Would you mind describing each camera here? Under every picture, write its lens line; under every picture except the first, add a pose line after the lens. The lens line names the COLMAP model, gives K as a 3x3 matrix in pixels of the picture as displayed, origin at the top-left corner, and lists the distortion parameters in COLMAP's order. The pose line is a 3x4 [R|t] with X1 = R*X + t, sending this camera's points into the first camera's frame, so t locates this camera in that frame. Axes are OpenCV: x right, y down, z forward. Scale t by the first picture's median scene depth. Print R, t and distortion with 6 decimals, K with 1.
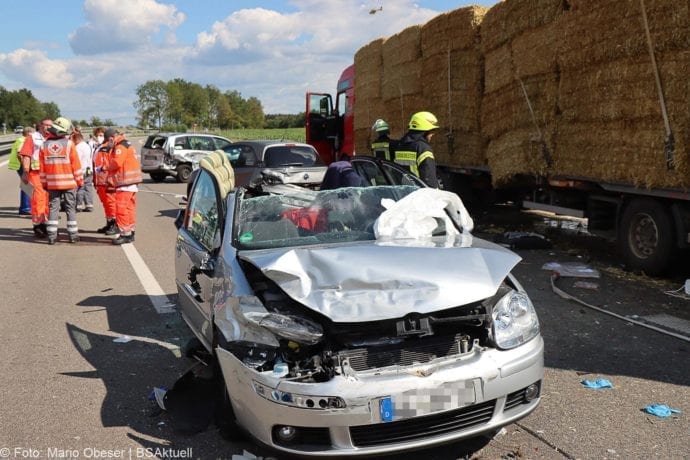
lens RADIAL K [[702.2, 0, 358.5], [0, 702.2, 238.3], [0, 0, 1]] dist [0.034825, 0.000000]
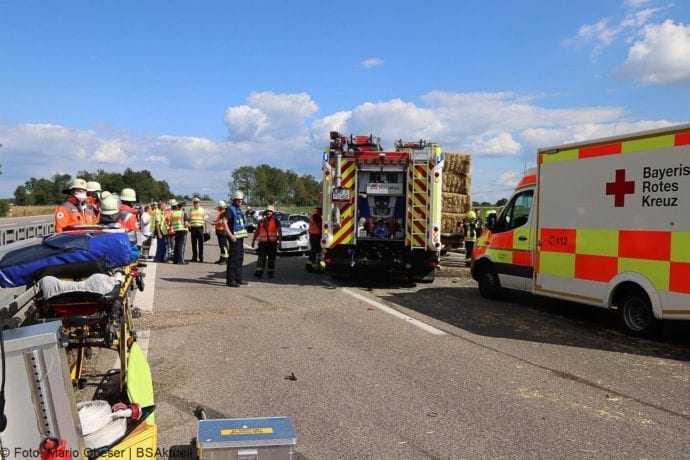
lens RADIAL K [[627.4, 0, 334.4], [0, 627.4, 247.8], [0, 0, 1]] dist [-0.038619, 0.099924]
pose [[0.990972, 0.039475, -0.128124, 0.045561], [-0.050930, 0.994870, -0.087403, 0.032441], [0.124017, 0.093140, 0.987899, -0.210305]]
